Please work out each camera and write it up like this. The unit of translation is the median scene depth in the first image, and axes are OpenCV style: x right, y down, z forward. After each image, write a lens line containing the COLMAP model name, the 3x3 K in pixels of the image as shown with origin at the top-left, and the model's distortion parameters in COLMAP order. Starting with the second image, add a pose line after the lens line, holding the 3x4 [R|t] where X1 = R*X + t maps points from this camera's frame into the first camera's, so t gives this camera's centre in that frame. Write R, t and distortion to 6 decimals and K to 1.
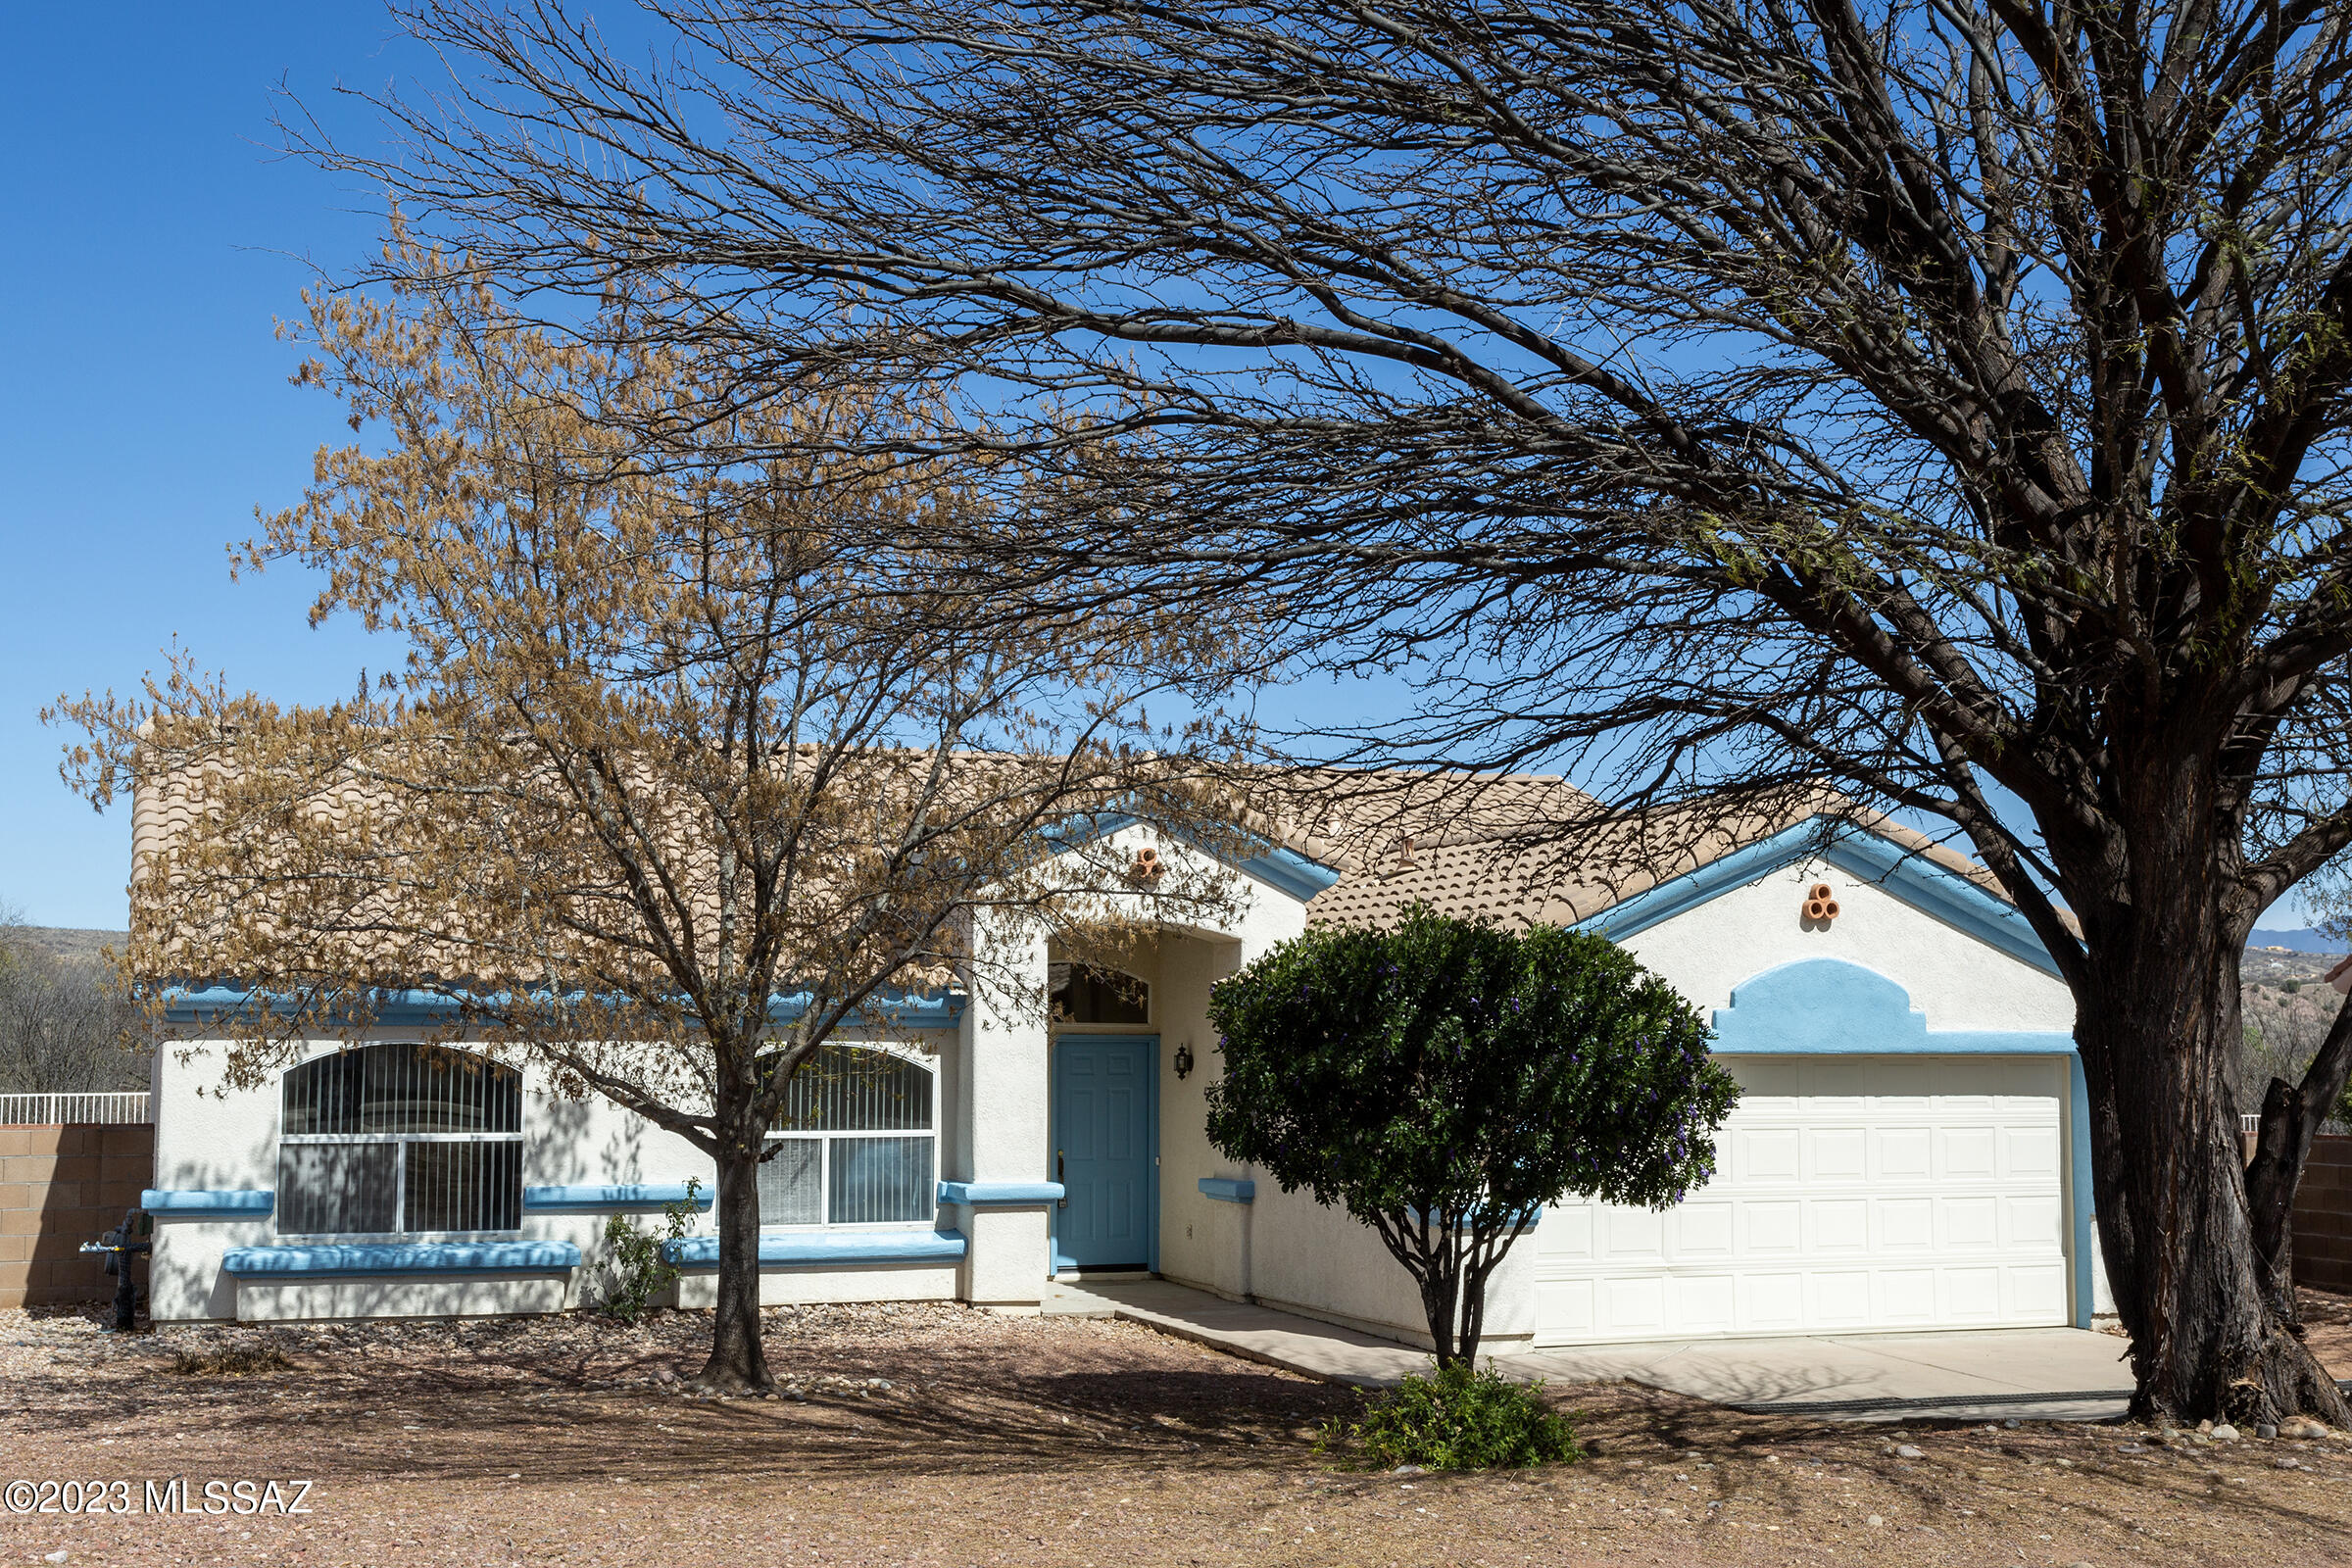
lens RADIAL K [[2698.5, 0, 1176.2], [0, 2698.5, 839.6], [0, 0, 1]] dist [0.022847, -0.048074]
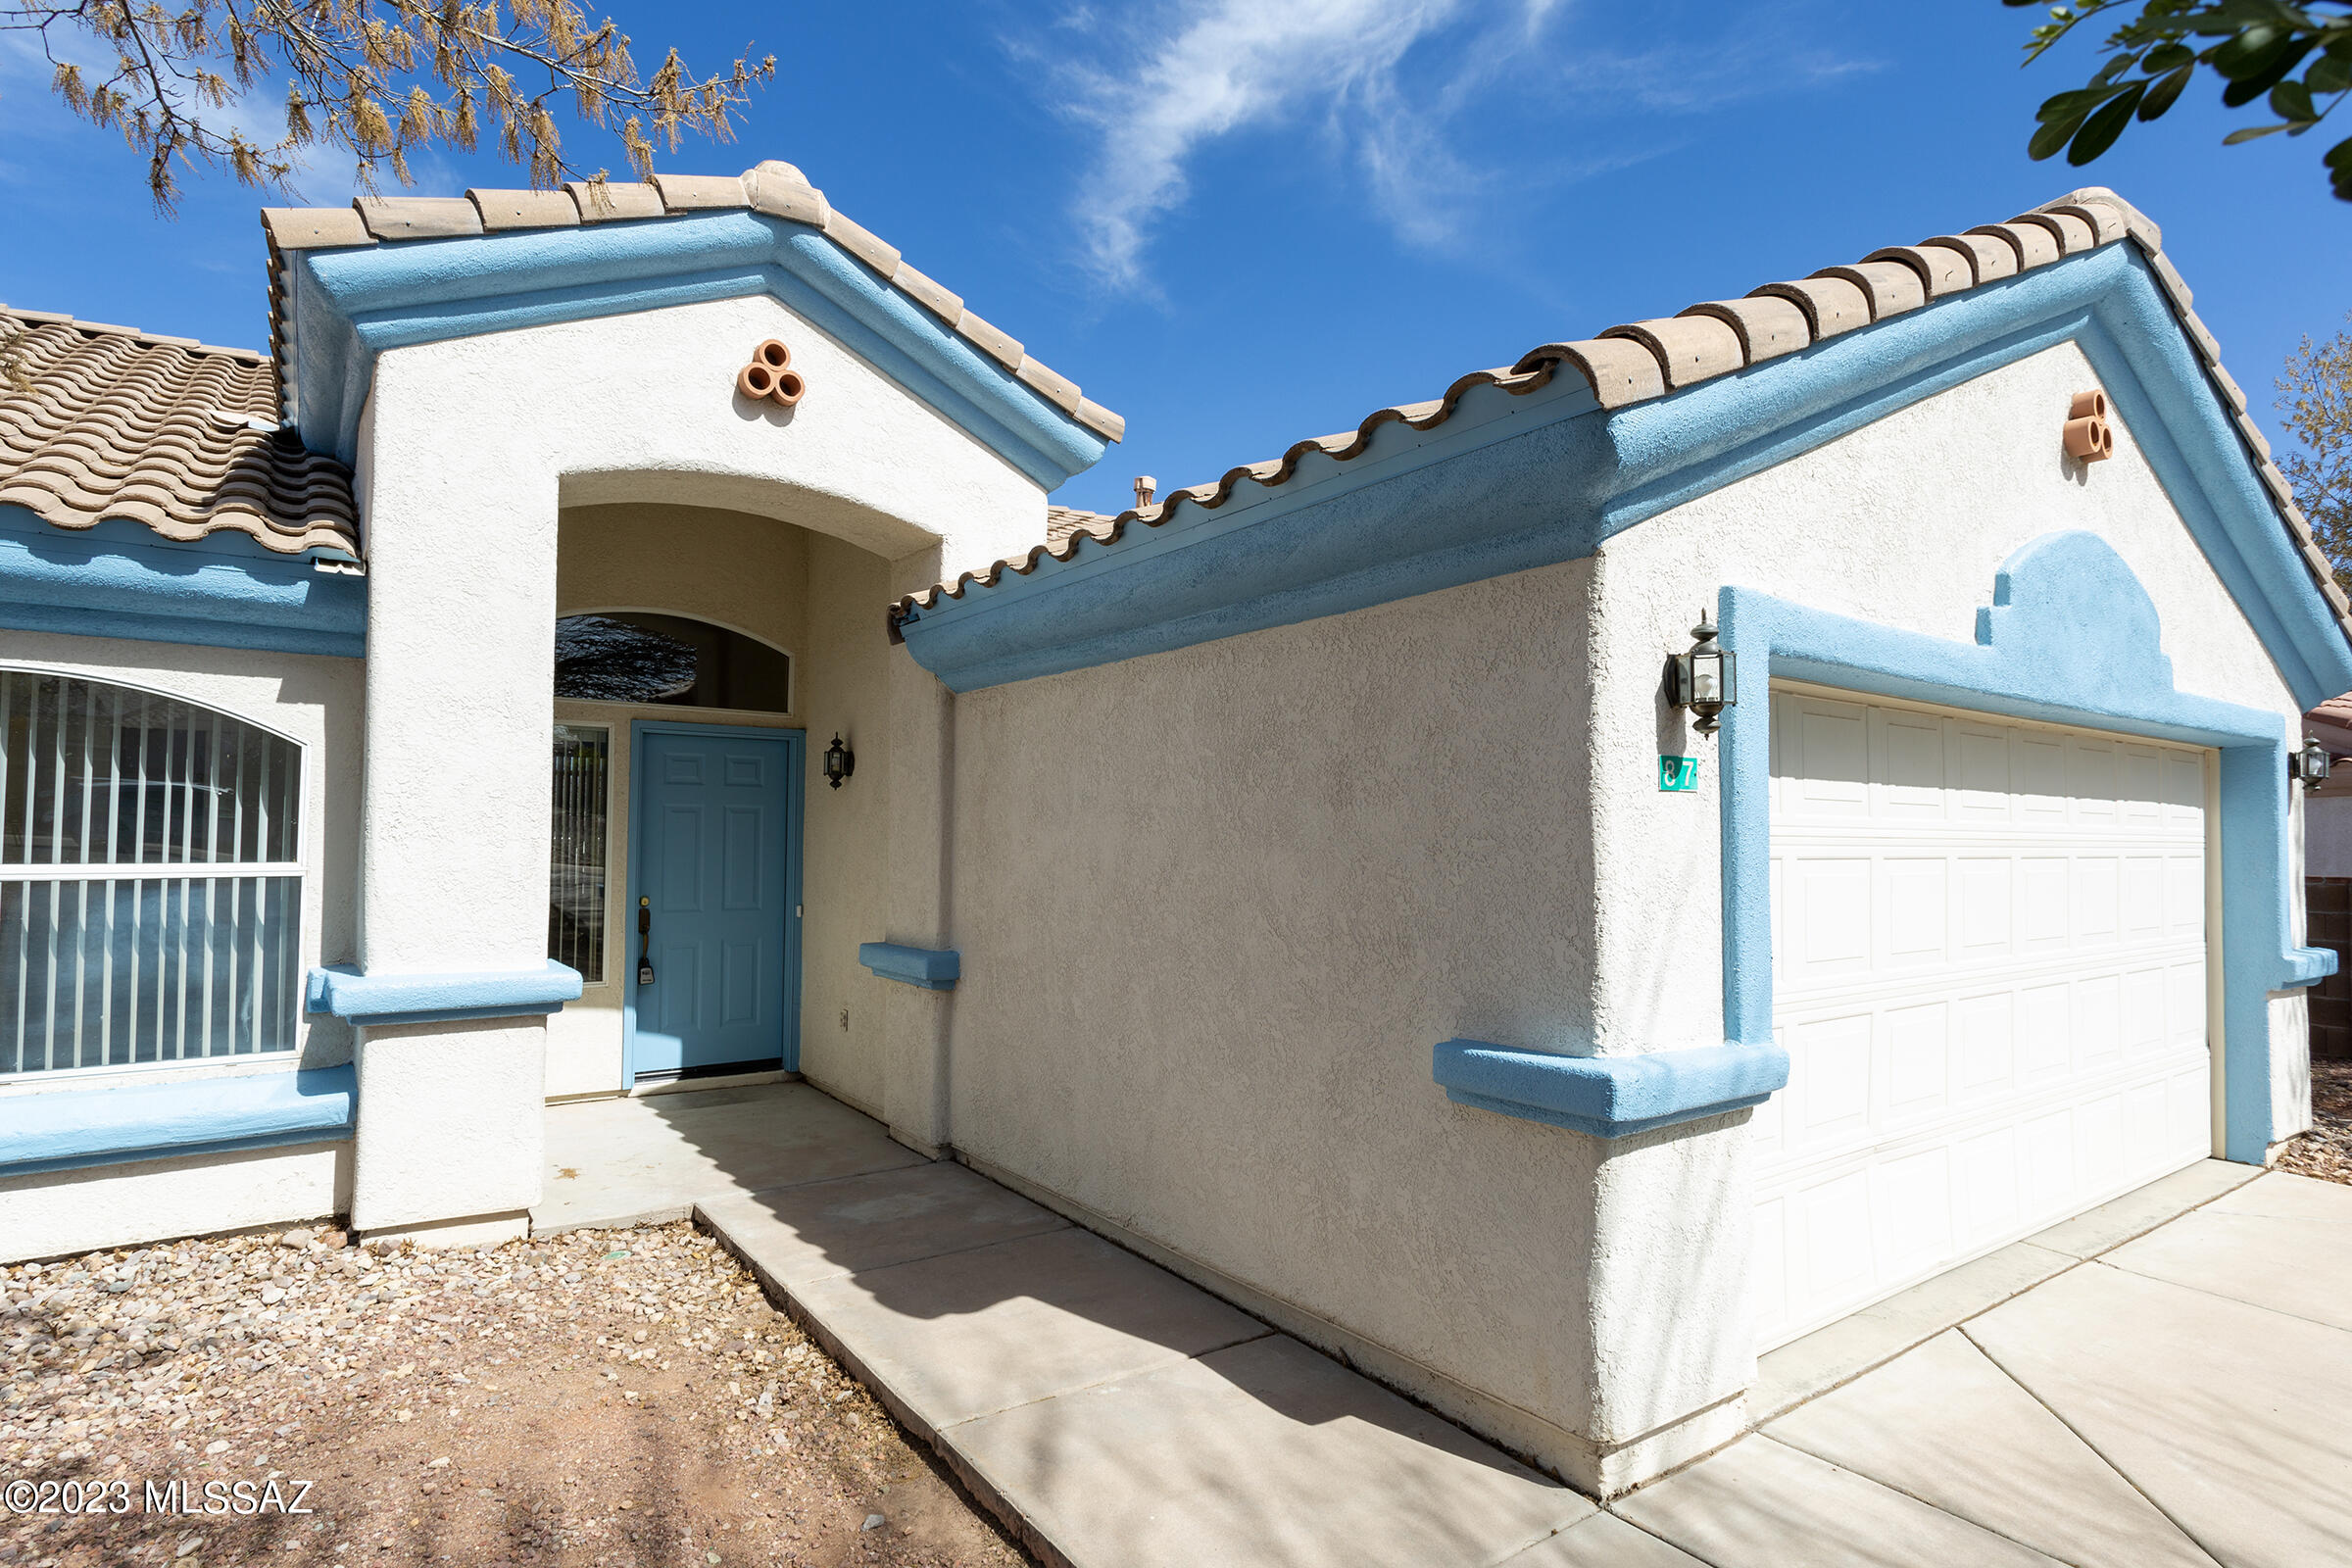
lens RADIAL K [[1231.9, 0, 1161.6], [0, 1231.9, 782.7], [0, 0, 1]] dist [-0.000113, -0.000201]
pose [[0.969237, 0.015120, 0.245666, 0.006581], [-0.023759, 0.999198, 0.032239, 0.097066], [-0.244981, -0.037084, 0.968818, 0.882667]]
